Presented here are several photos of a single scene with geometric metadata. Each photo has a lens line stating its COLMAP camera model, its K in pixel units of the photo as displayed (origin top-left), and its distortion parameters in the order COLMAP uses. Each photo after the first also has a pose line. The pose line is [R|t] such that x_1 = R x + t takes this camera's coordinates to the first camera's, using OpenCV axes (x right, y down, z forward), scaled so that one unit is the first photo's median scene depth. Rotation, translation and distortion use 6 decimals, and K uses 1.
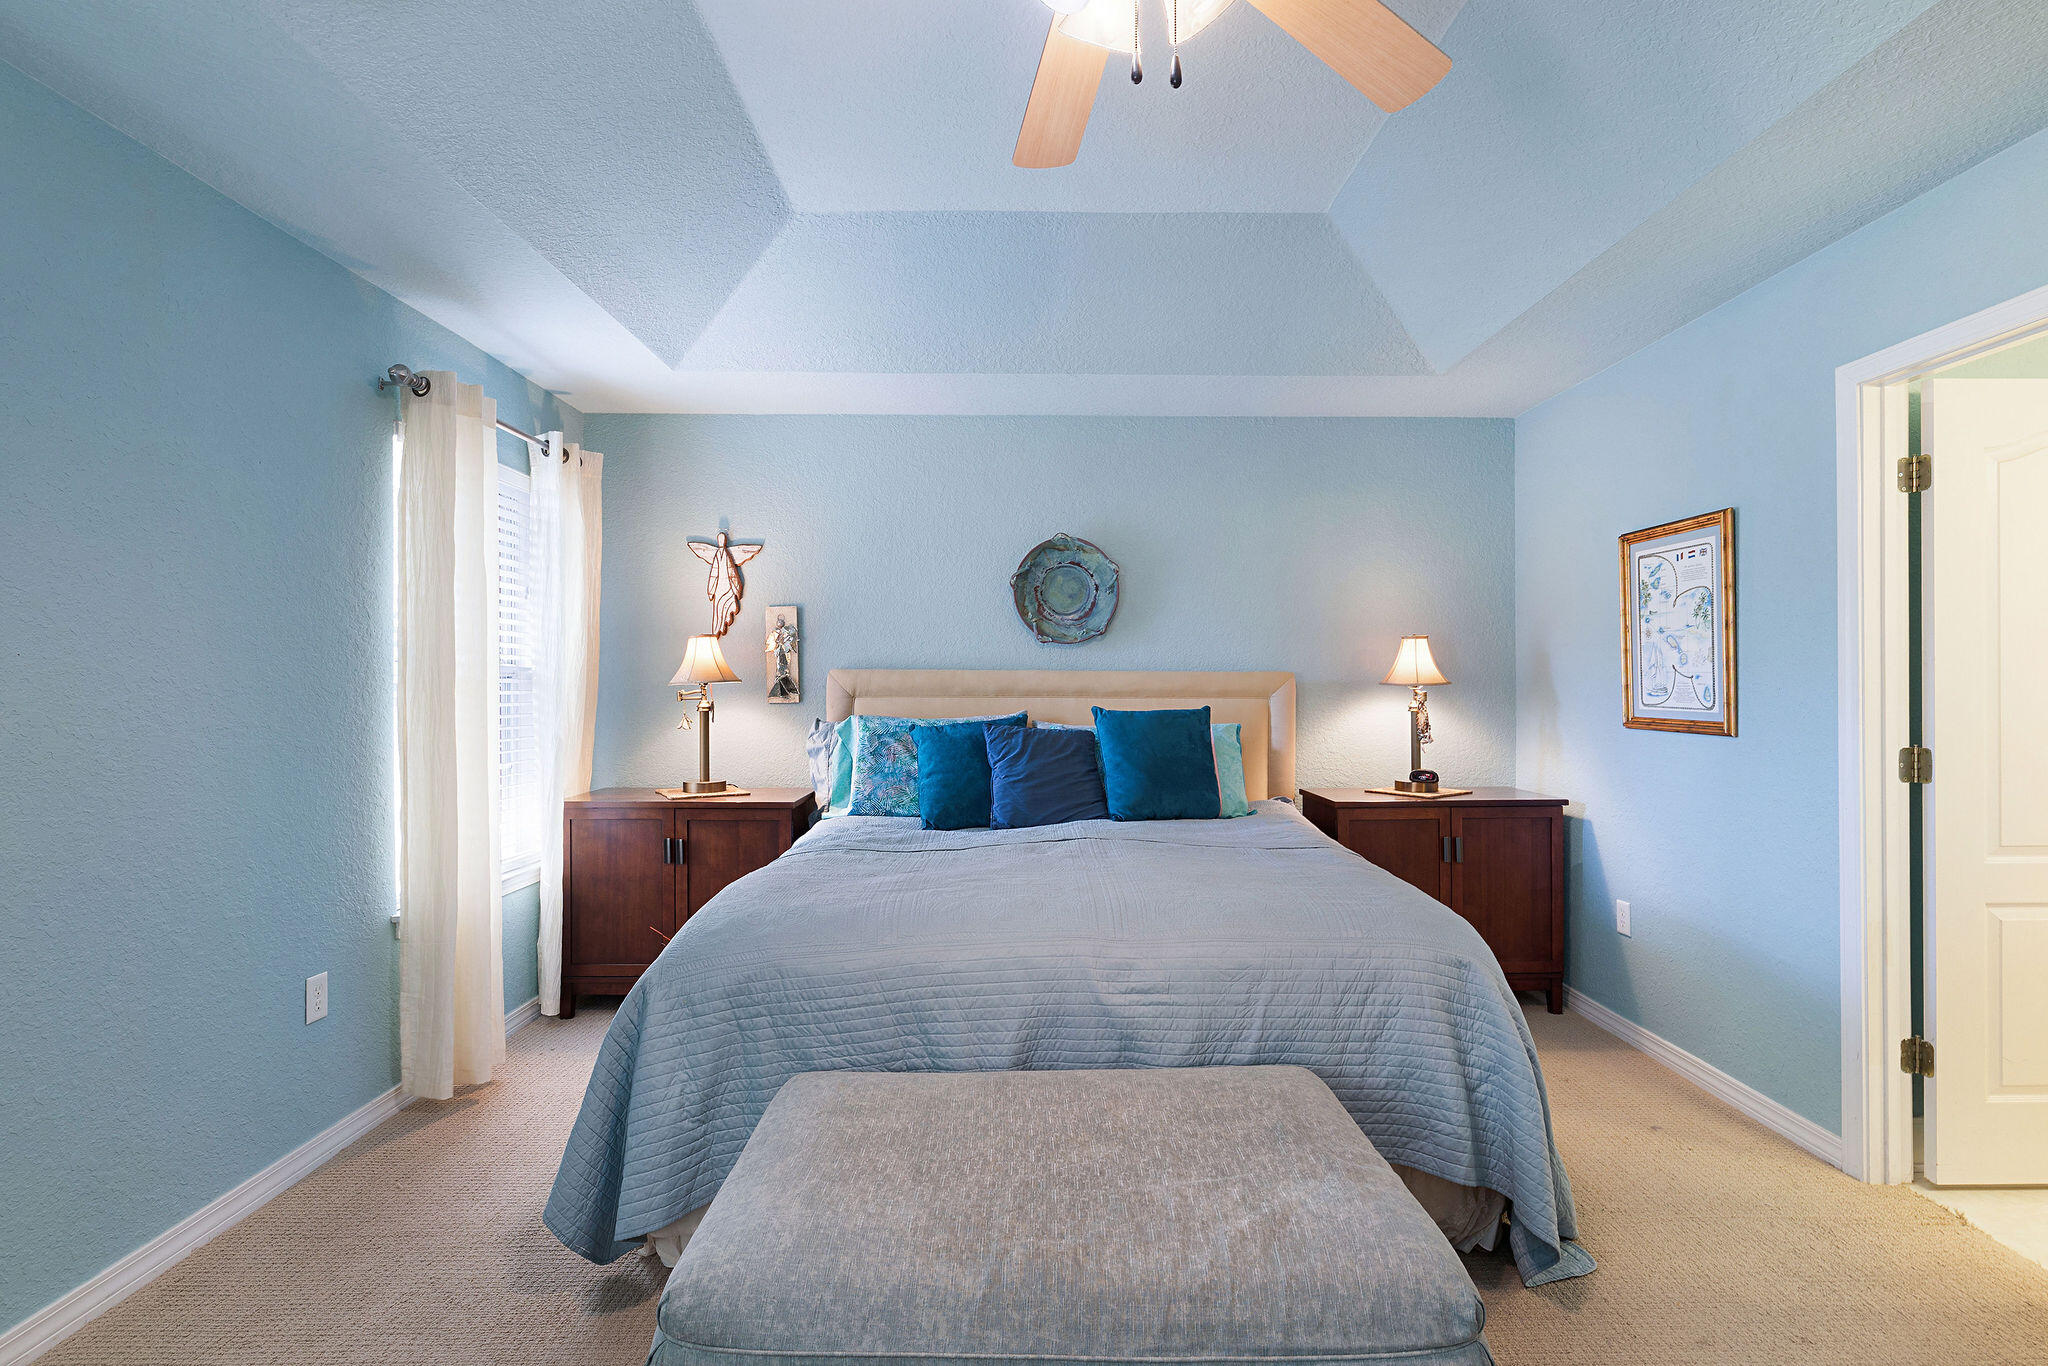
lens RADIAL K [[960.9, 0, 1027.7], [0, 960.9, 686.6], [0, 0, 1]] dist [-0.000879, 0.000098]
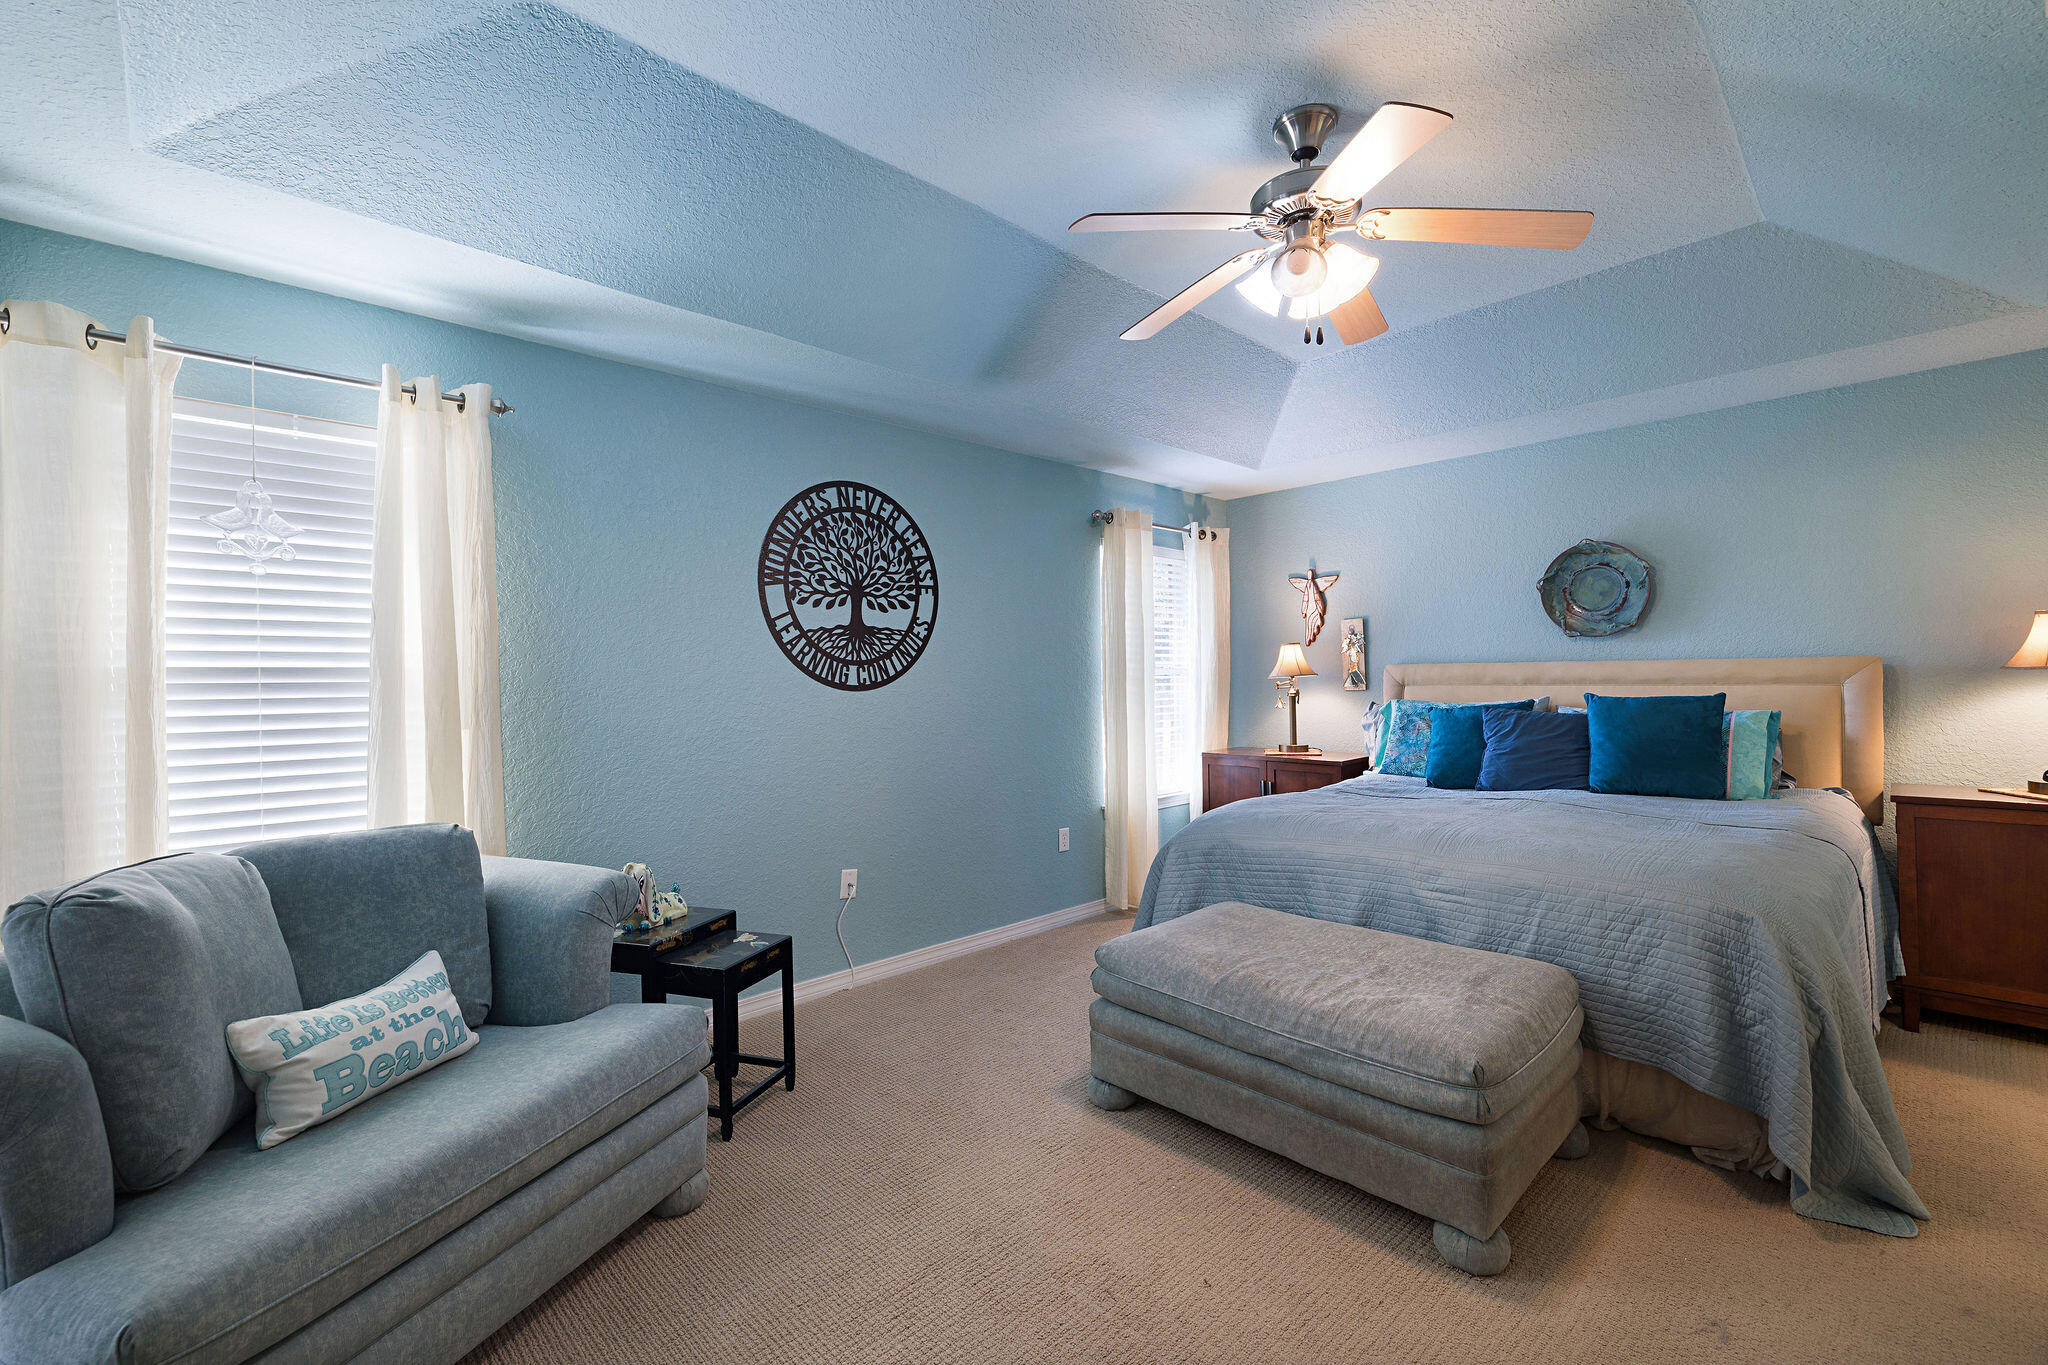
lens RADIAL K [[874.8, 0, 1027.4], [0, 874.8, 662.8], [0, 0, 1]] dist [0.000705, 0.000104]
pose [[0.679973, -0.023950, -0.732845, 0.370855], [0.013582, 0.999706, -0.020069, -0.003363], [0.733111, 0.003693, 0.680099, -0.193304]]
